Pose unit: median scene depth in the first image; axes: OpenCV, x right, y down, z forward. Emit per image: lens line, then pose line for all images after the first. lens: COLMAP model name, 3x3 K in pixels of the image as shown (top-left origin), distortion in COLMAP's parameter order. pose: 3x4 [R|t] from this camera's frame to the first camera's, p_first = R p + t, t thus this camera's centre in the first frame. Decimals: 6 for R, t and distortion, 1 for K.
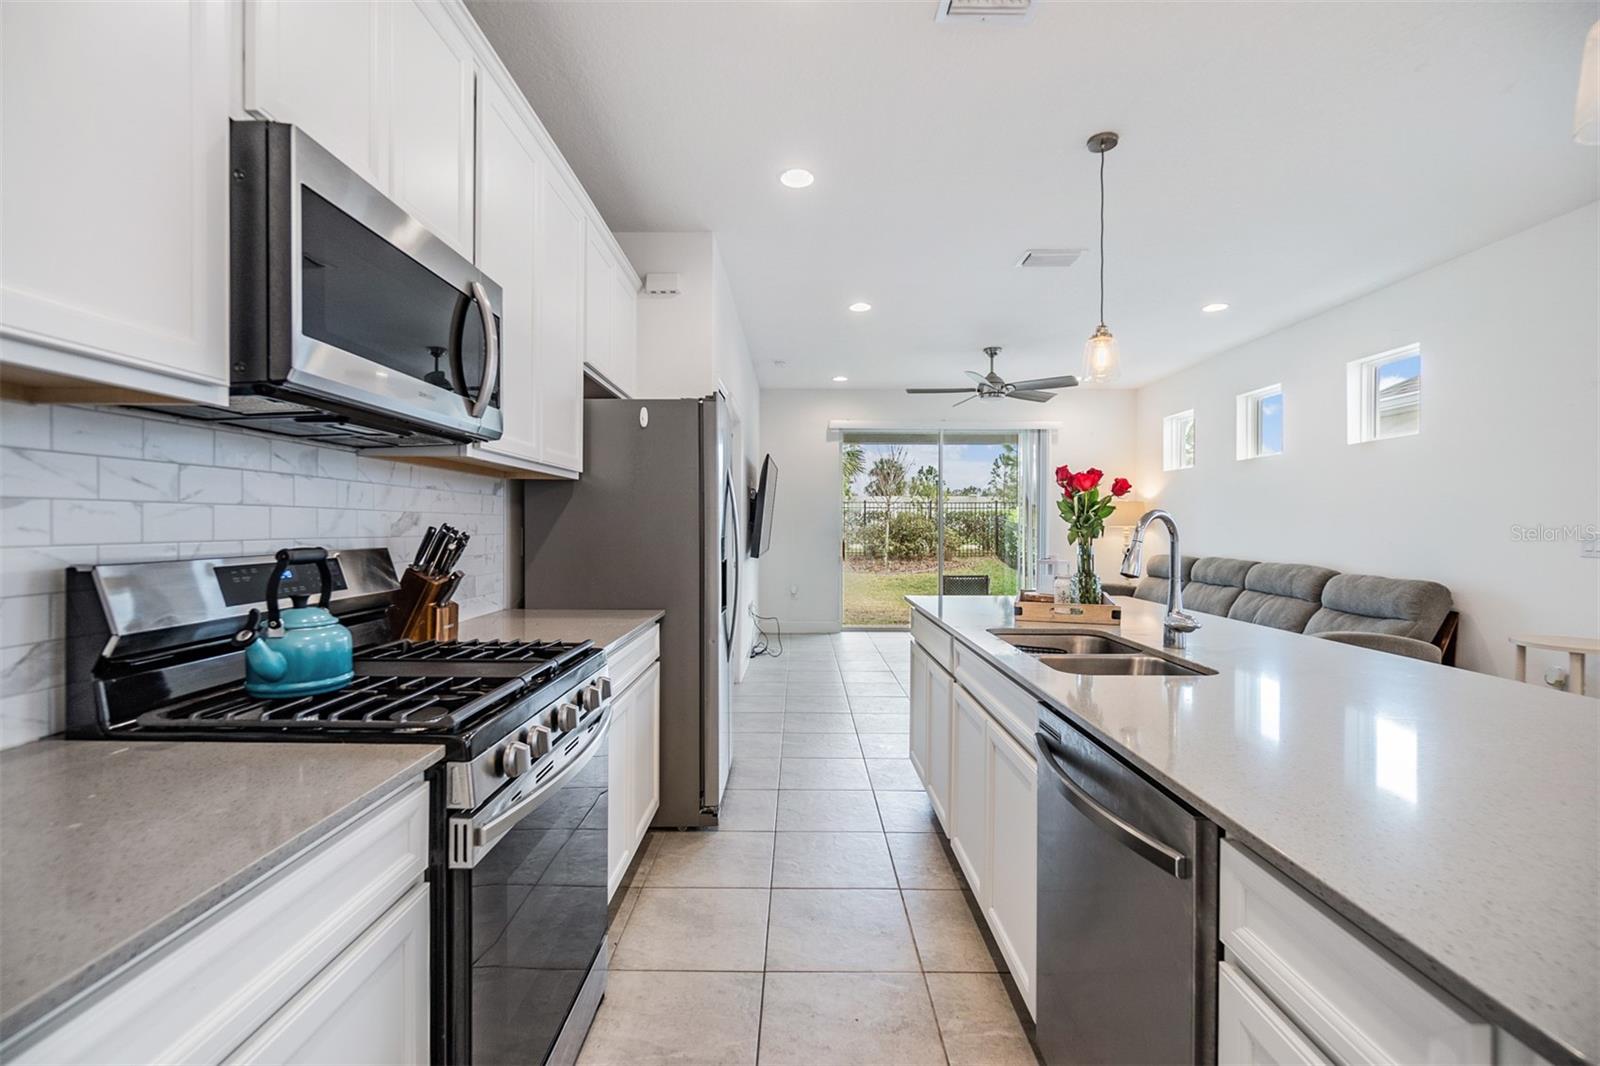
lens RADIAL K [[700.1, 0, 801.9], [0, 700.1, 521.0], [0, 0, 1]] dist [-0.005778, 0.001358]
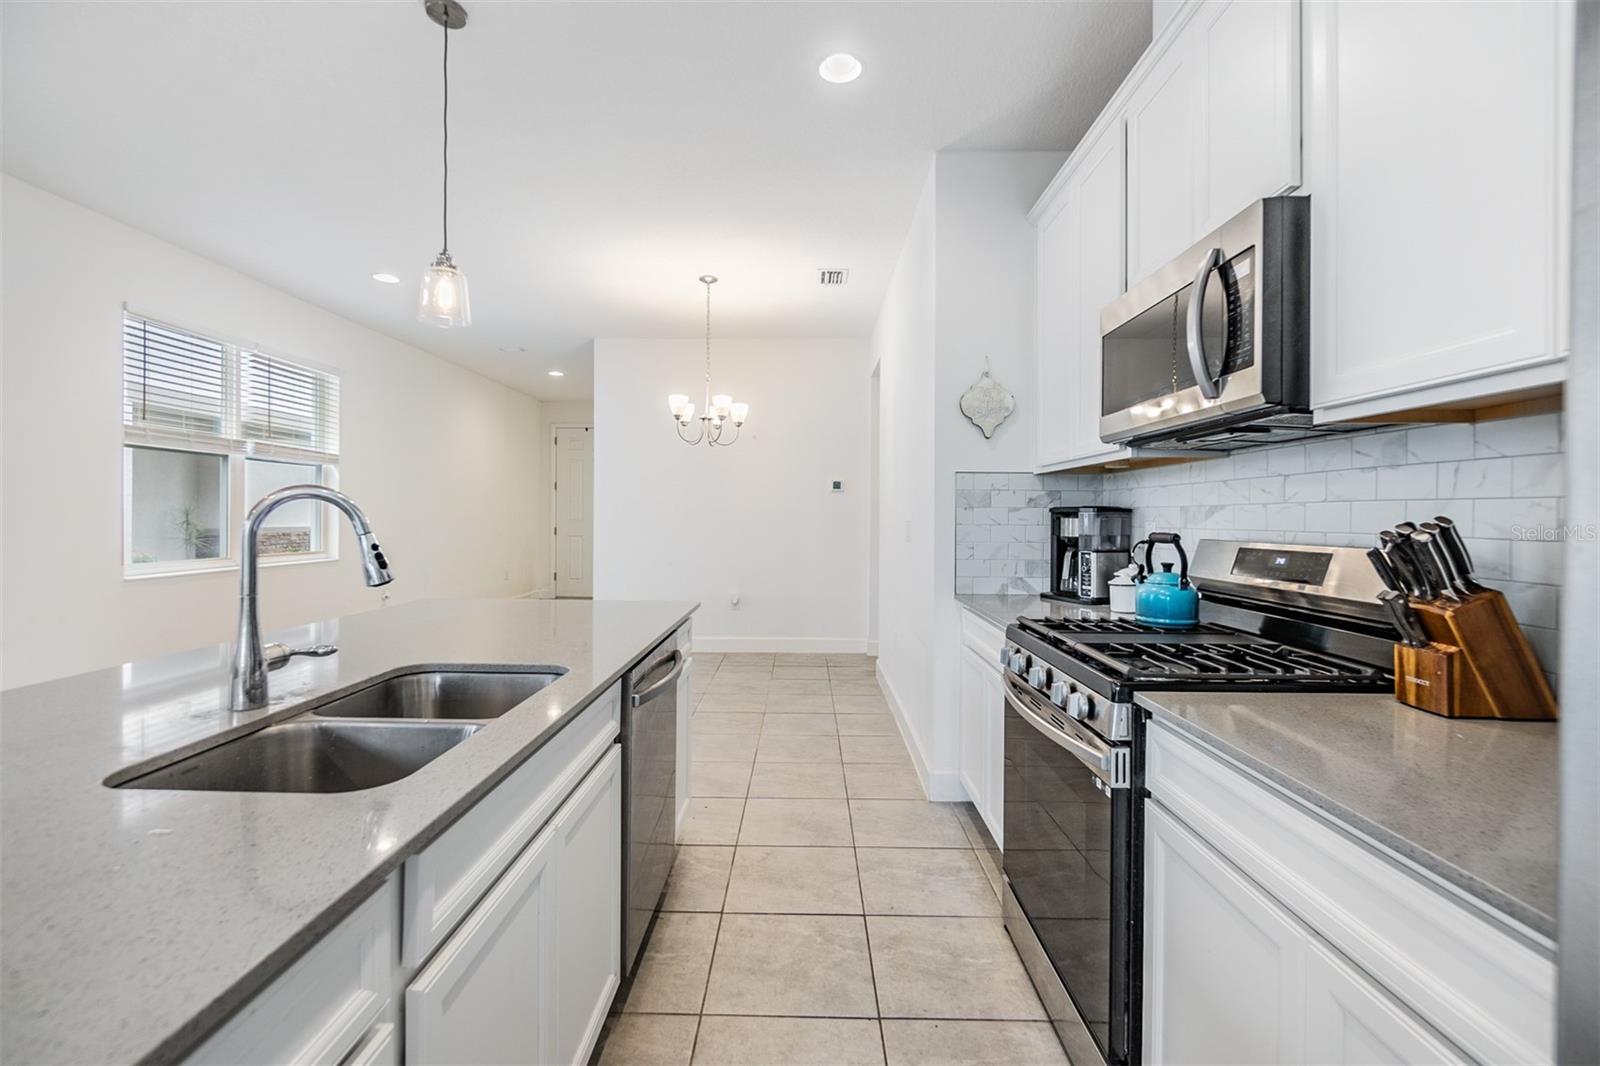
lens RADIAL K [[700.1, 0, 794.8], [0, 700.1, 524.9], [0, 0, 1]] dist [-0.005778, 0.001358]
pose [[-0.999749, -0.011631, 0.019149, 0.013521], [-0.011534, 0.999920, 0.005157, 0.004468], [-0.019207, 0.004935, -0.999803, 0.515358]]
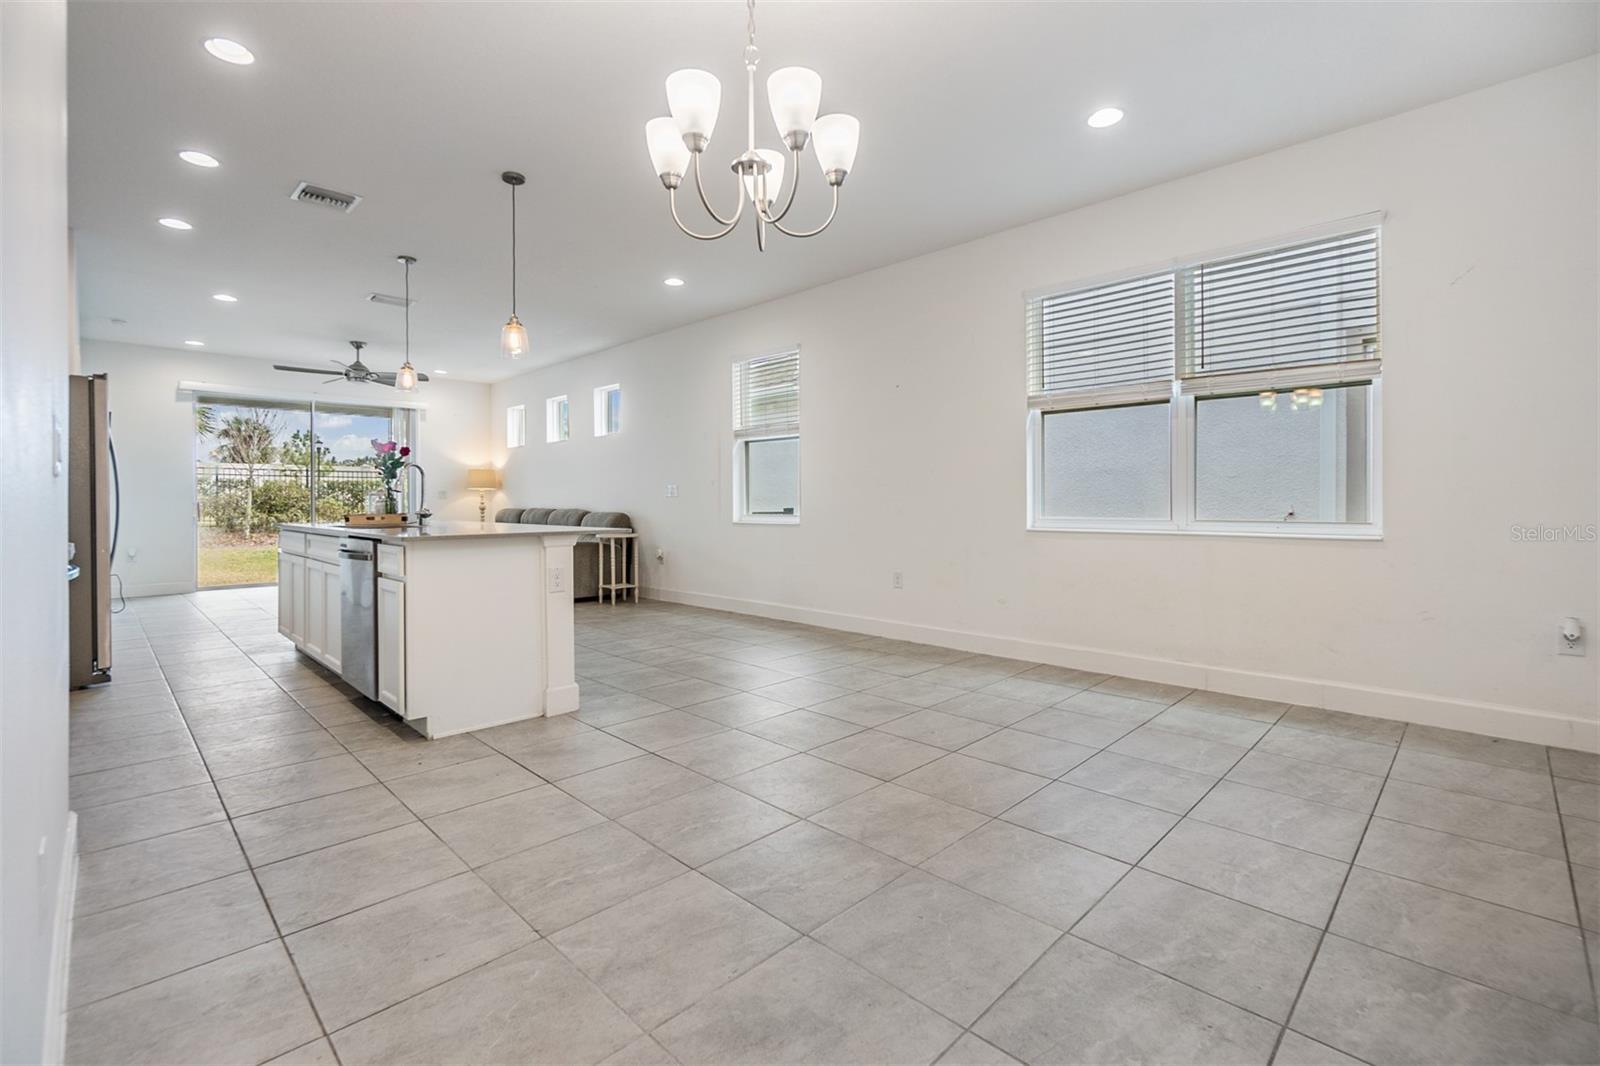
lens RADIAL K [[700.1, 0, 806.5], [0, 700.1, 511.1], [0, 0, 1]] dist [-0.005778, 0.001358]
pose [[0.698709, -0.012865, 0.715290, -0.063840], [-0.001579, 0.999808, 0.019525, 0.029248], [-0.715404, -0.014771, 0.698555, -0.448601]]
